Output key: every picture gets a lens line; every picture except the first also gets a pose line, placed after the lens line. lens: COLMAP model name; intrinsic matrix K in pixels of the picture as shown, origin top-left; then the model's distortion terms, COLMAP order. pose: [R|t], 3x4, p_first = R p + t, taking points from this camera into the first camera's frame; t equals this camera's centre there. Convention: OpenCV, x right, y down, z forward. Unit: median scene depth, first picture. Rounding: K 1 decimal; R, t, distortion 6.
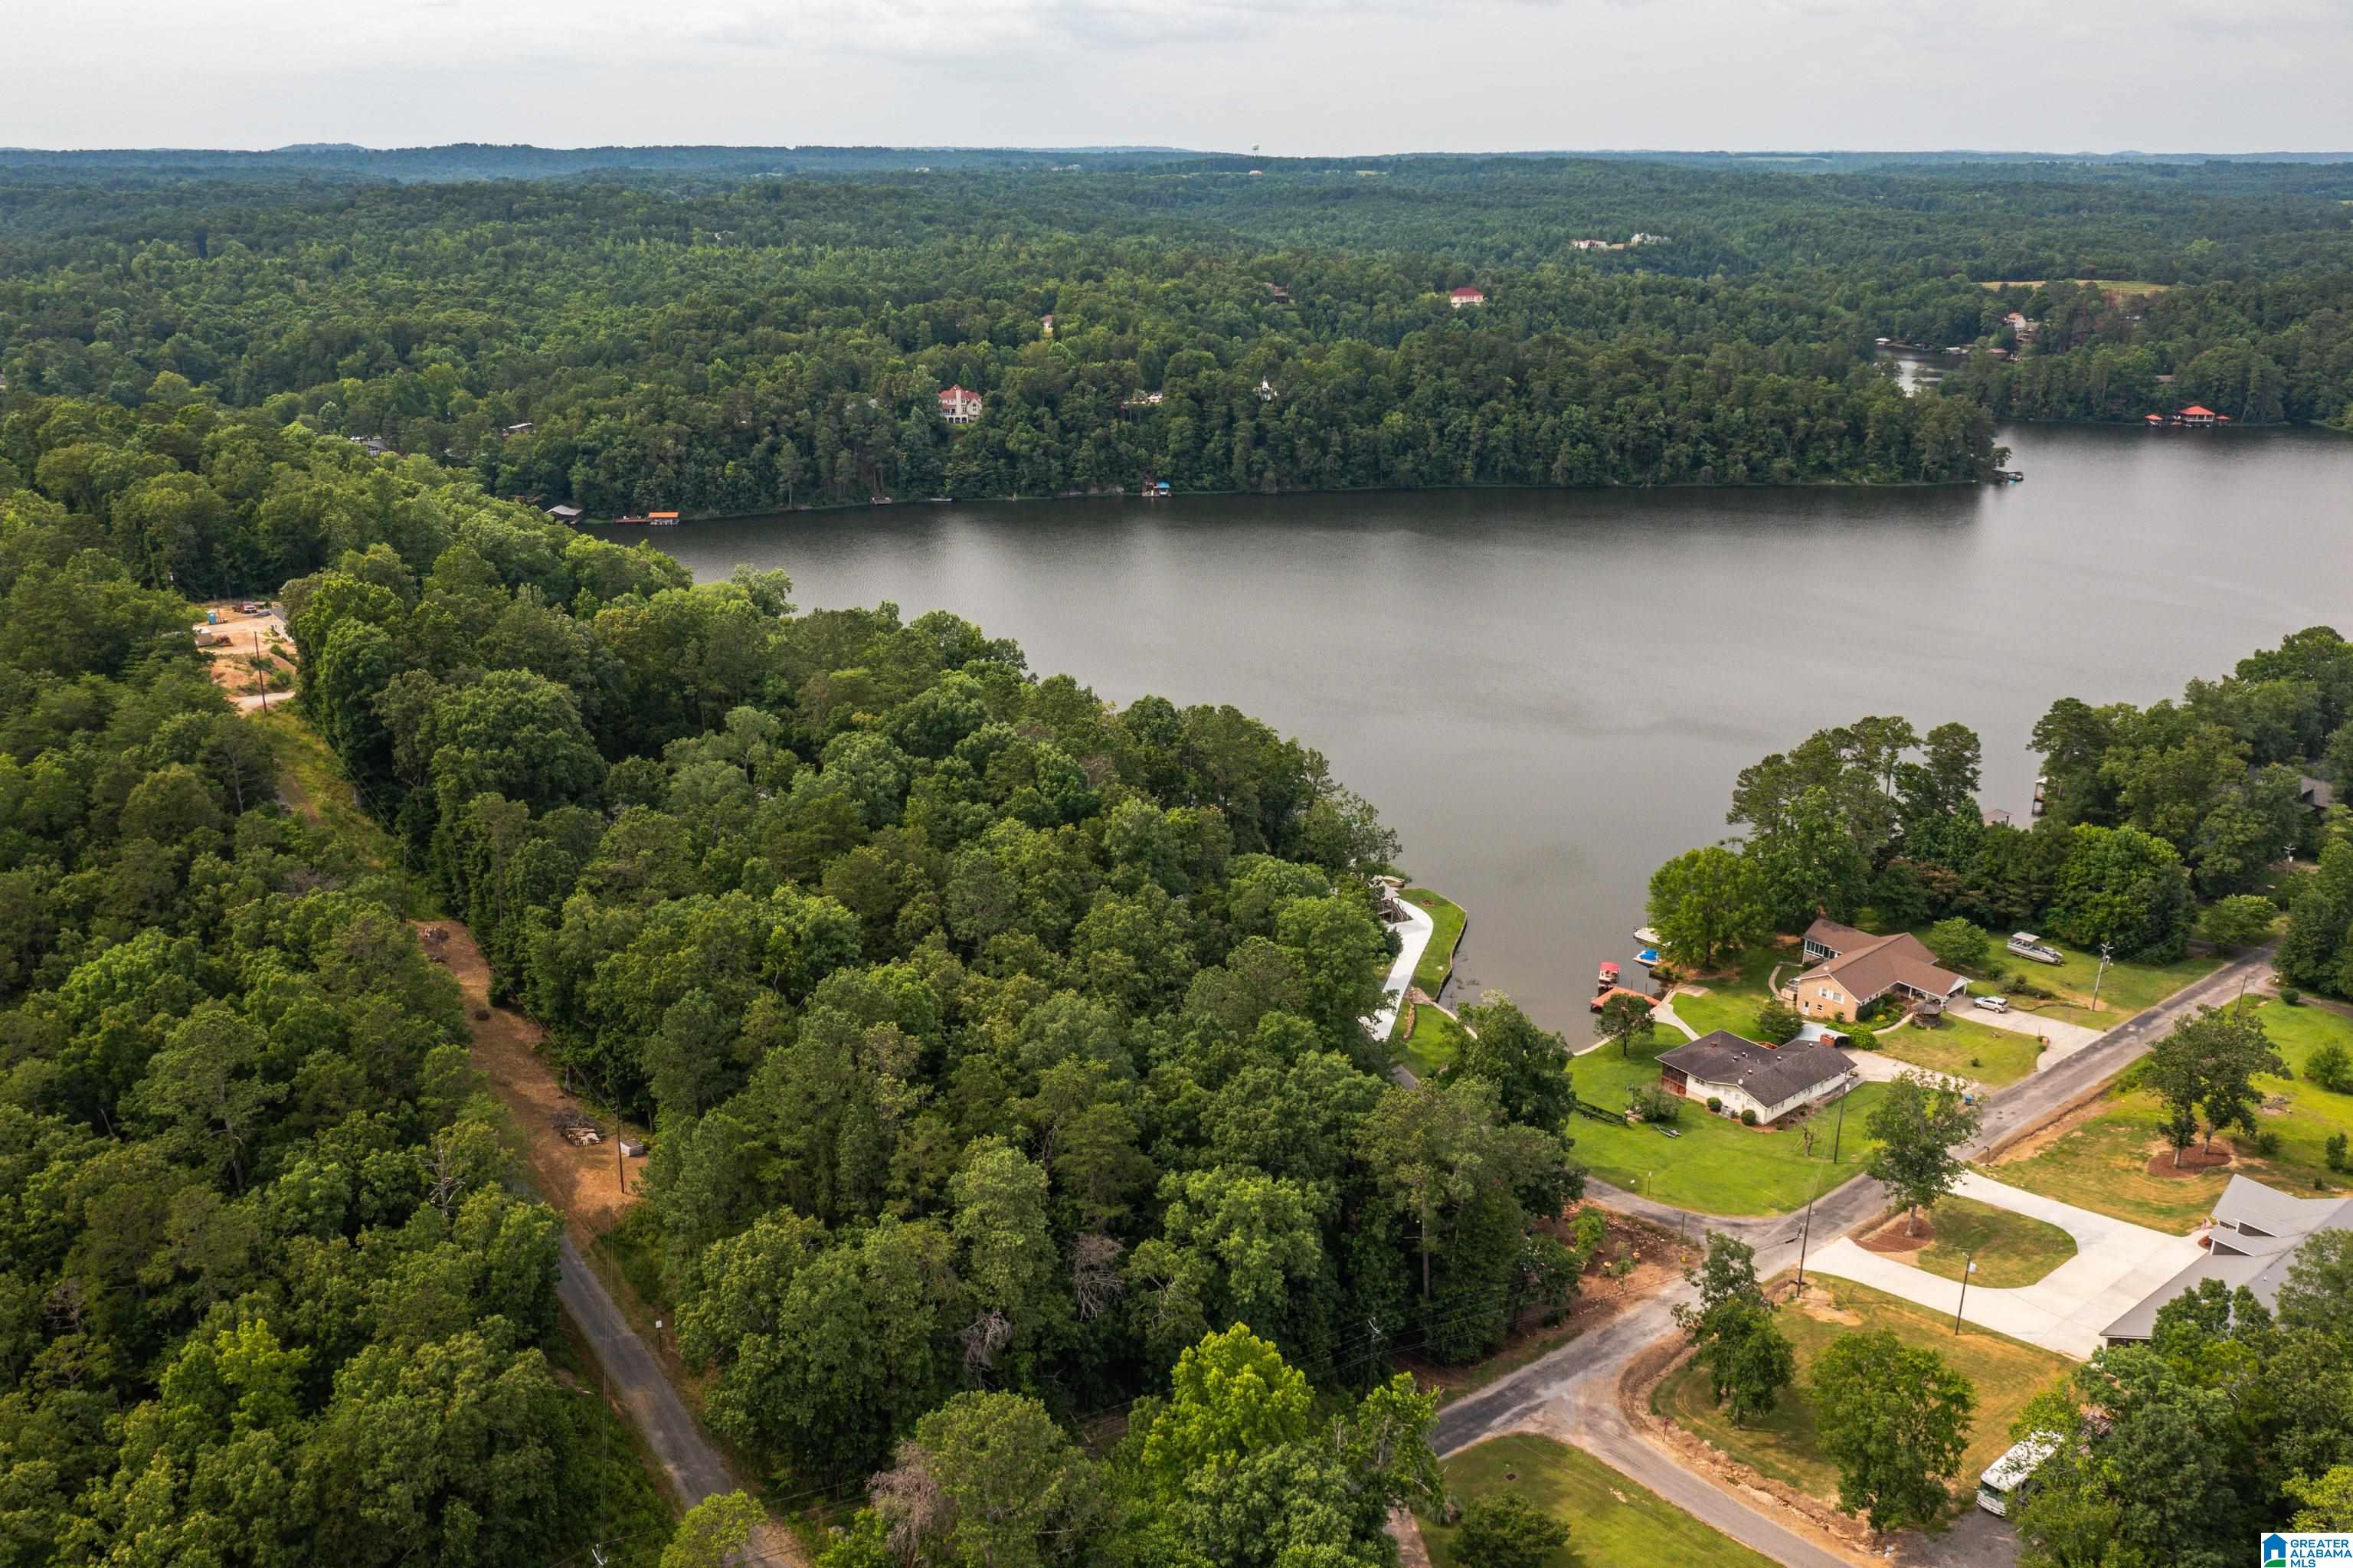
lens RADIAL K [[1853.5, 0, 1146.6], [0, 1853.5, 749.8], [0, 0, 1]] dist [-0.025062, 0.011075]
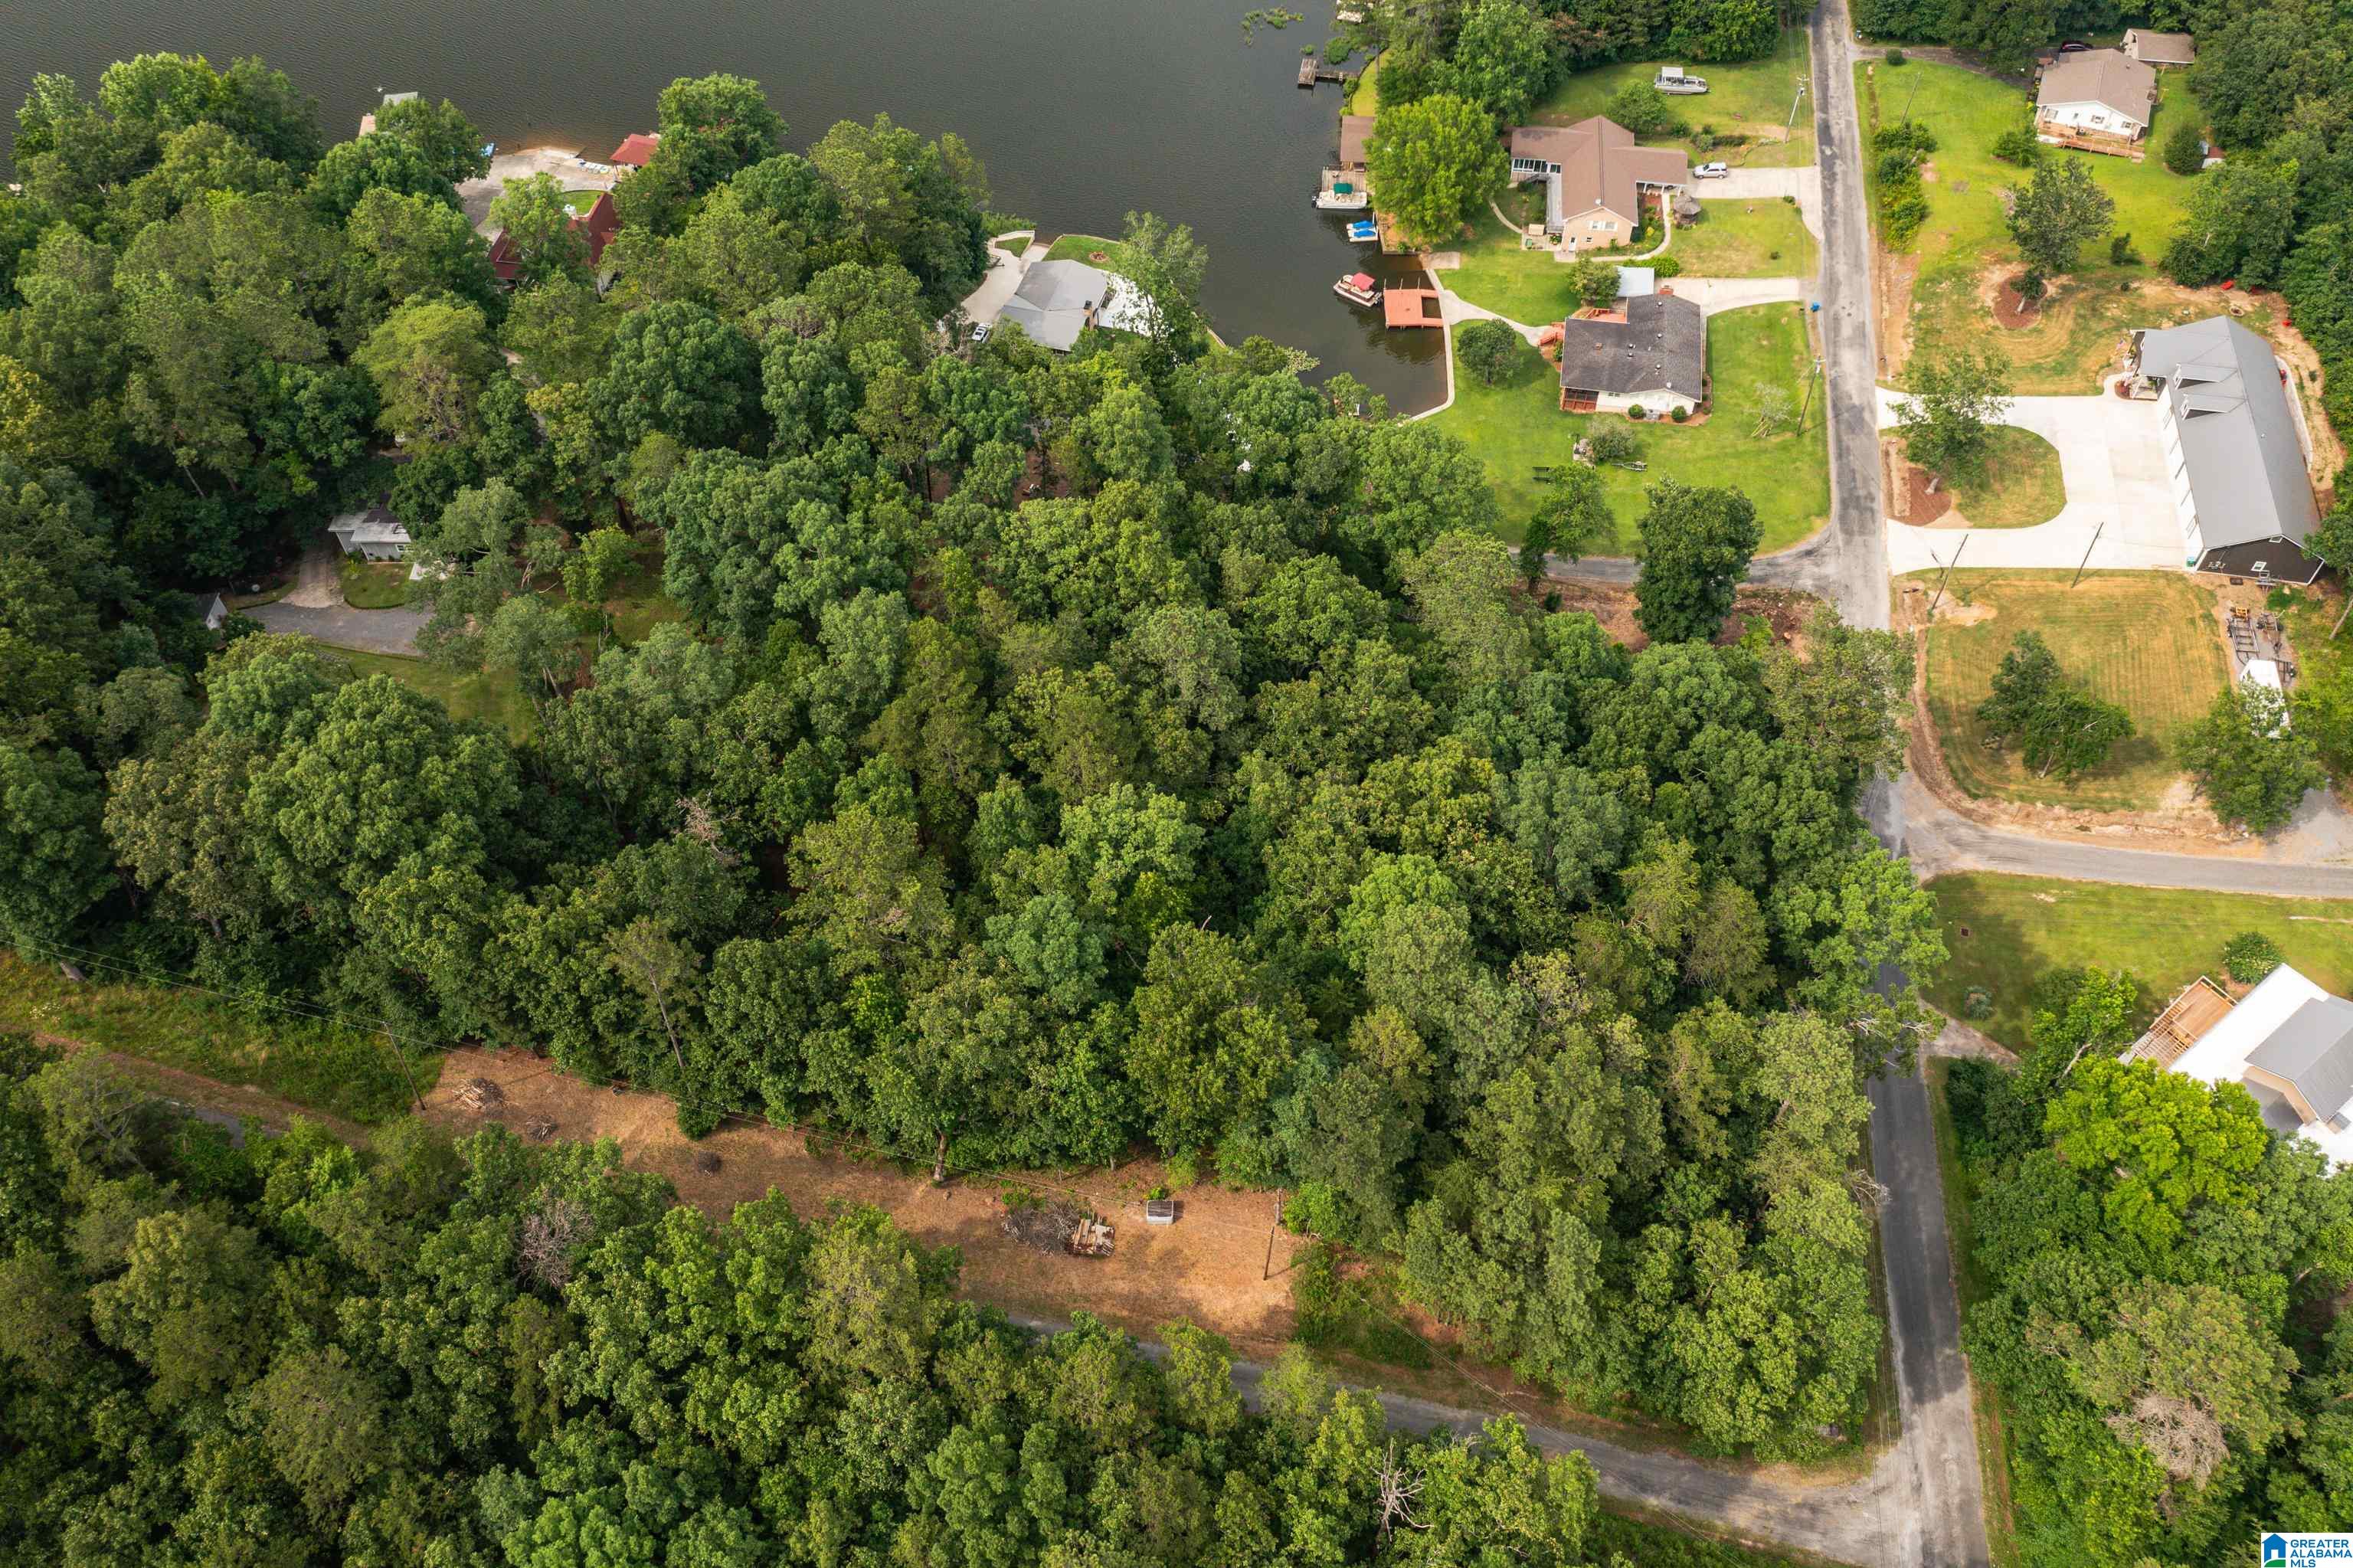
lens RADIAL K [[1853.5, 0, 1167.1], [0, 1853.5, 798.1], [0, 0, 1]] dist [-0.025062, 0.011075]
pose [[0.735111, -0.538621, 0.411703, -0.135224], [0.212071, 0.759497, 0.614971, -0.106690], [-0.643924, -0.364762, 0.672540, 0.143560]]
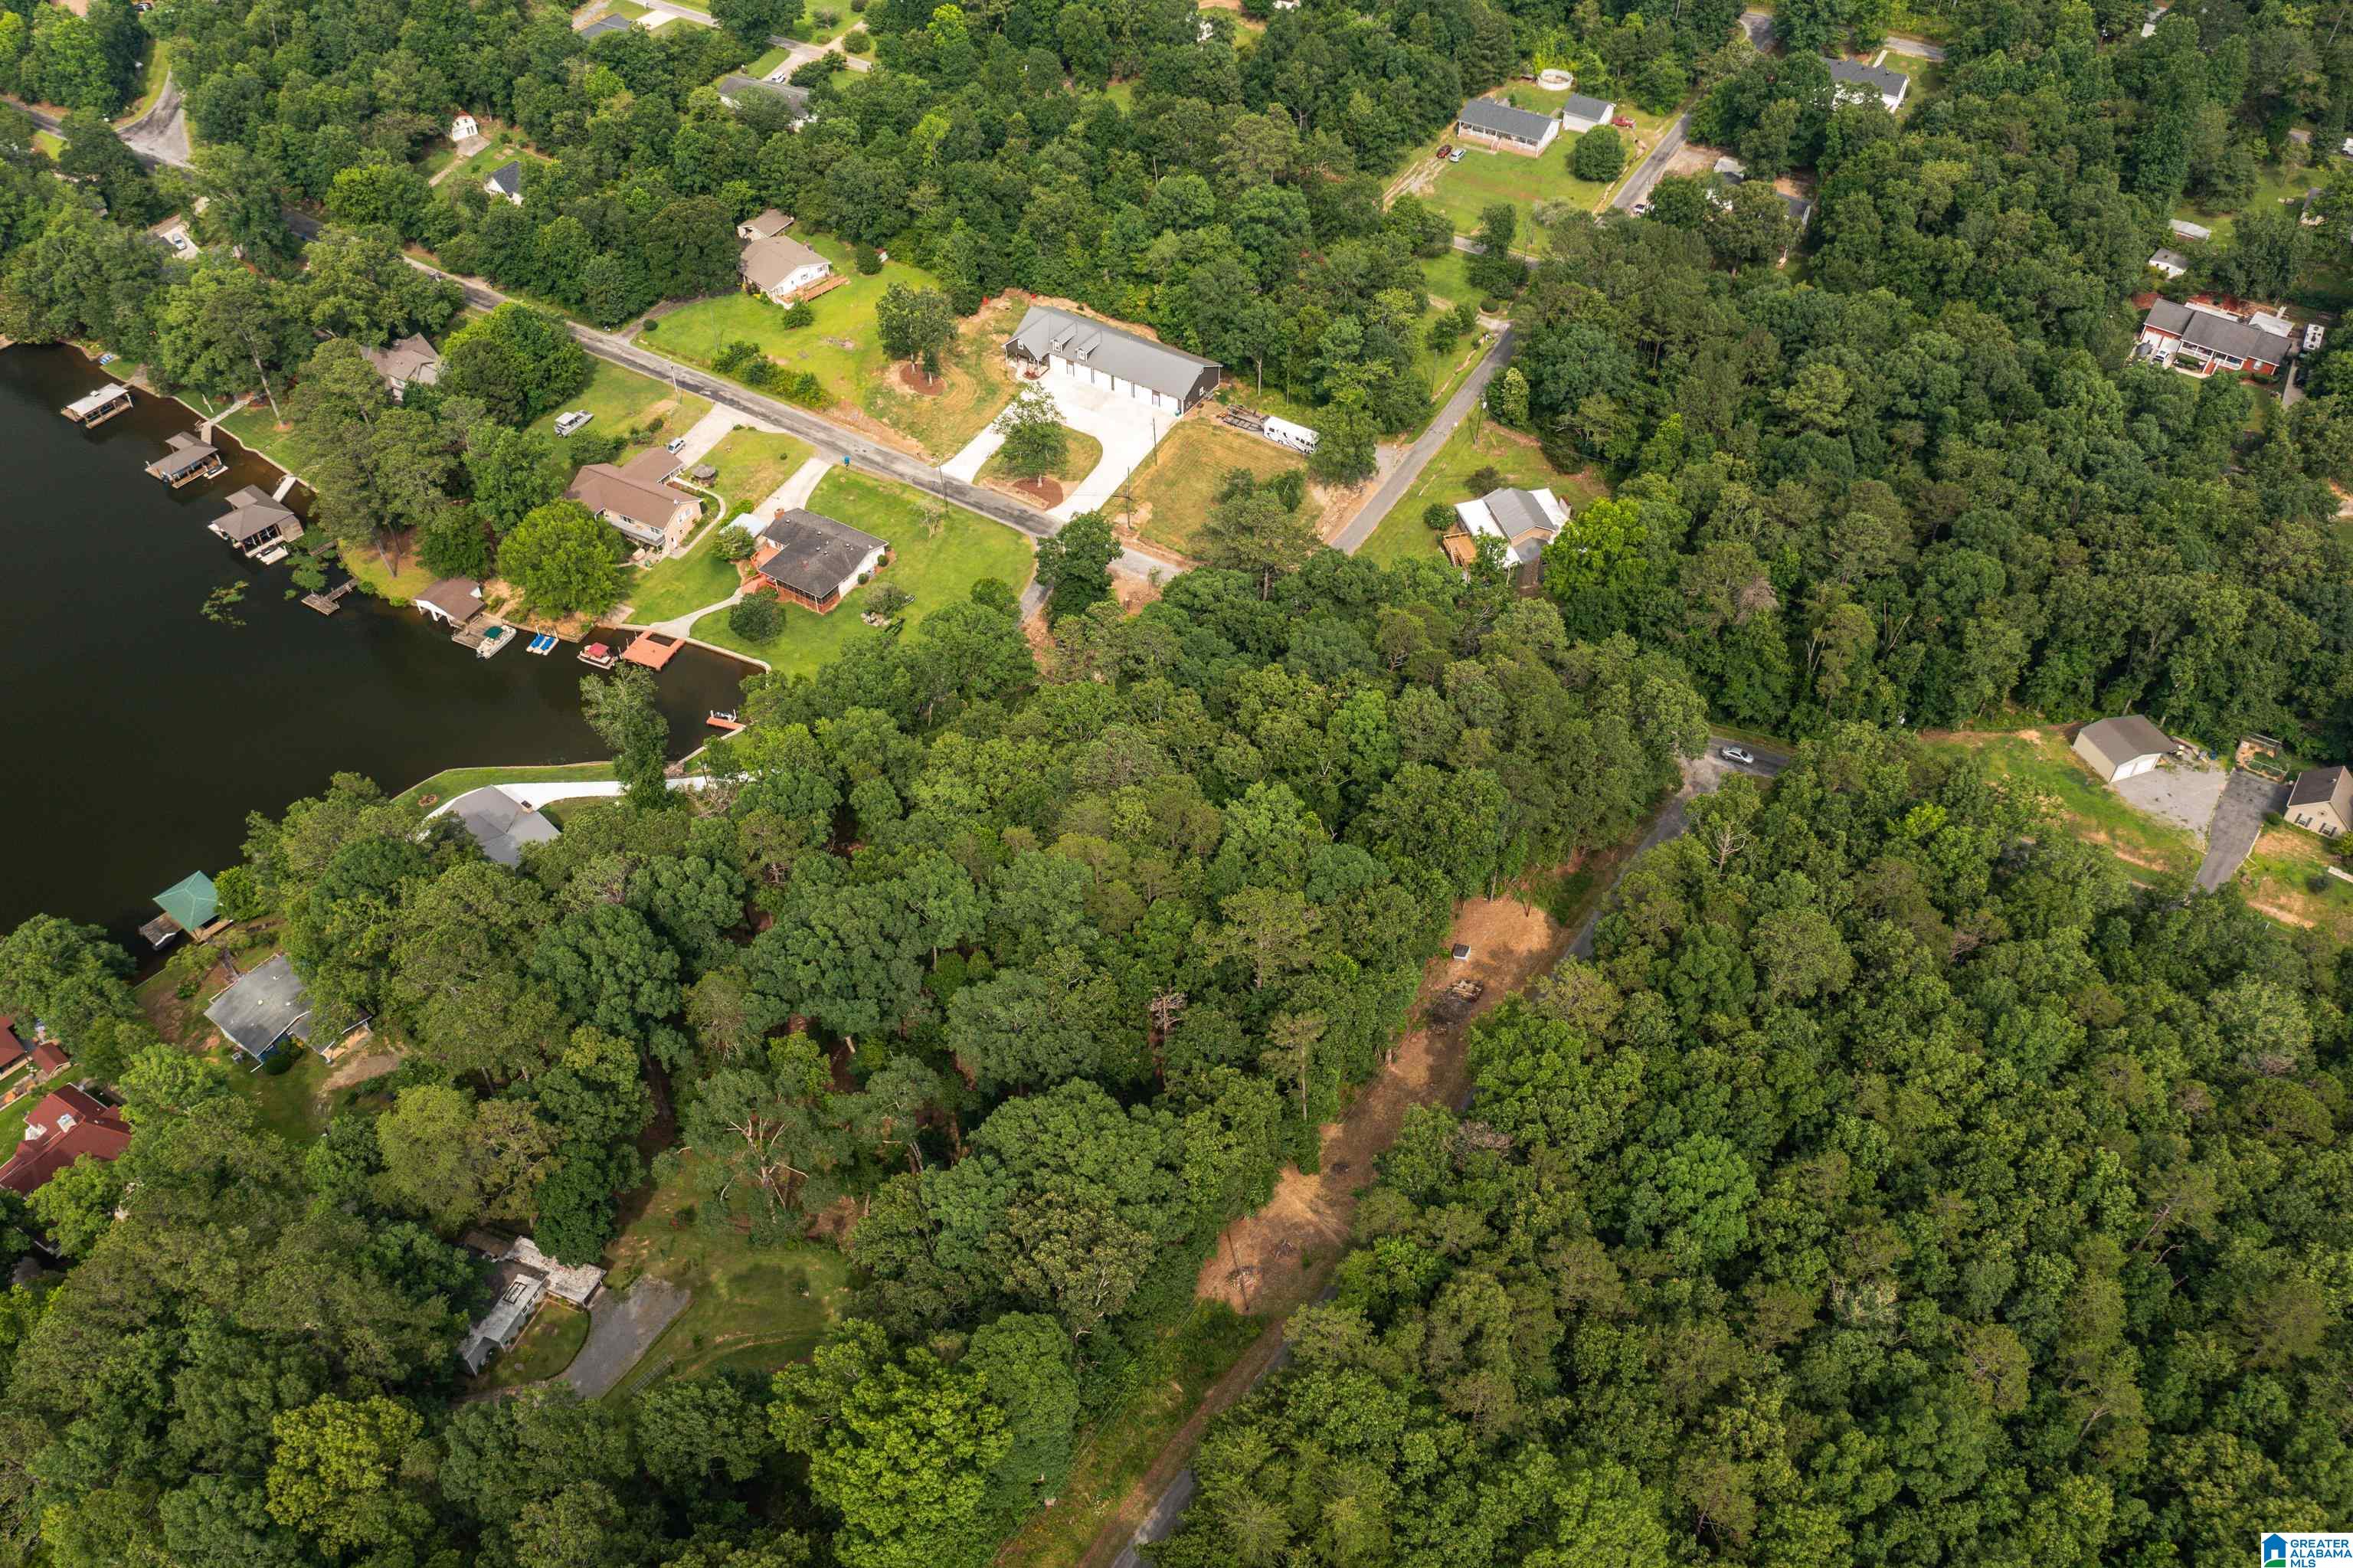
lens RADIAL K [[1853.5, 0, 1169.5], [0, 1853.5, 788.4], [0, 0, 1]] dist [-0.025062, 0.011075]
pose [[-0.348423, -0.654928, 0.670575, -0.254739], [0.286217, 0.606899, 0.741453, -0.214650], [-0.892570, 0.450270, -0.024006, 0.308456]]
